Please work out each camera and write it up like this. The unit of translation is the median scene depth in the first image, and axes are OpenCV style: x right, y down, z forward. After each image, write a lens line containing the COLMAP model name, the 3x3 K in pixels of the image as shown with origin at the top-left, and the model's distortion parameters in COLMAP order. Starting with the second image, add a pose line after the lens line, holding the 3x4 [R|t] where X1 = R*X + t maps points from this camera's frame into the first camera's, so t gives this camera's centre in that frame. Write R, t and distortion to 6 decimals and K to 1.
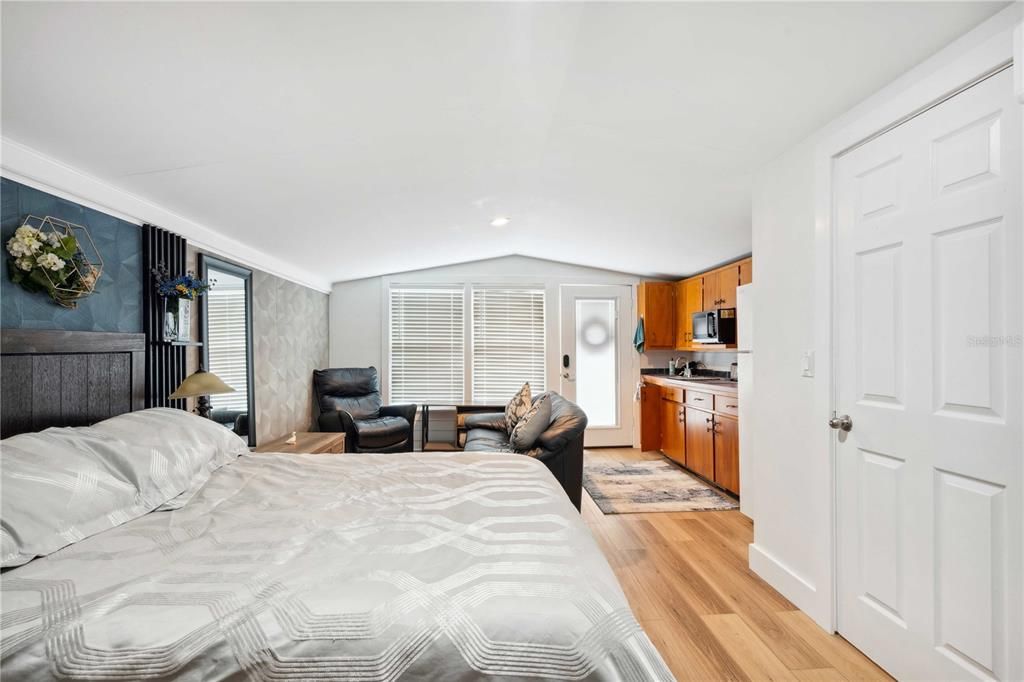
lens RADIAL K [[467.2, 0, 512.0], [0, 467.2, 341.0], [0, 0, 1]] dist [0.001202, 0.000540]
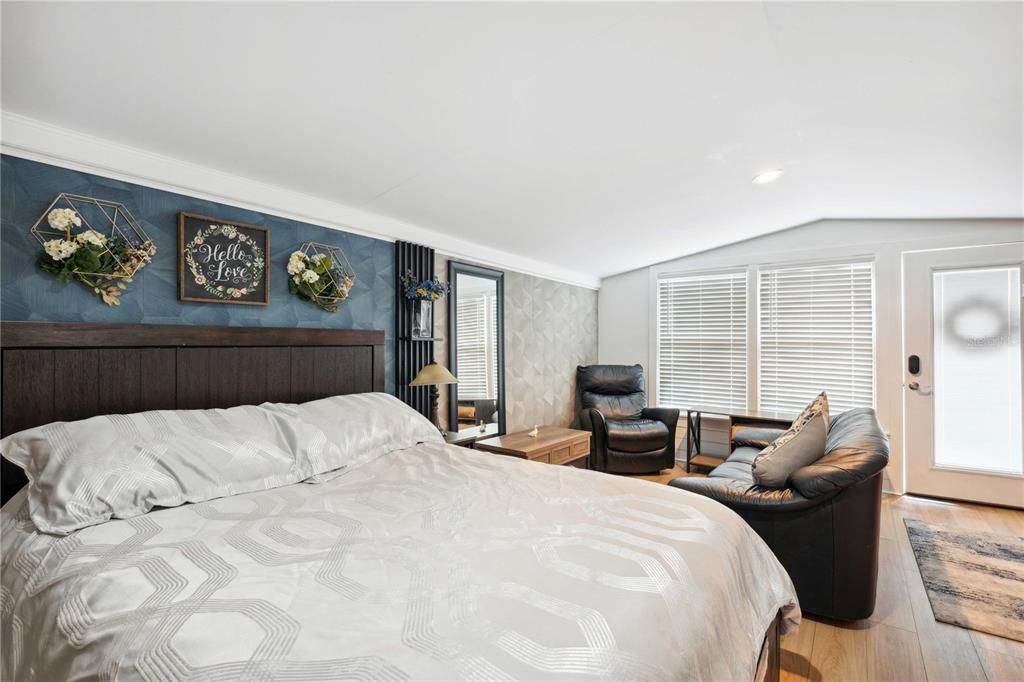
lens RADIAL K [[467.2, 0, 512.0], [0, 467.2, 341.0], [0, 0, 1]] dist [0.001202, 0.000540]
pose [[0.771898, -0.001828, -0.635744, 0.130927], [0.005062, 0.999982, 0.003270, 0.004906], [0.635726, -0.005742, 0.771893, 0.155050]]
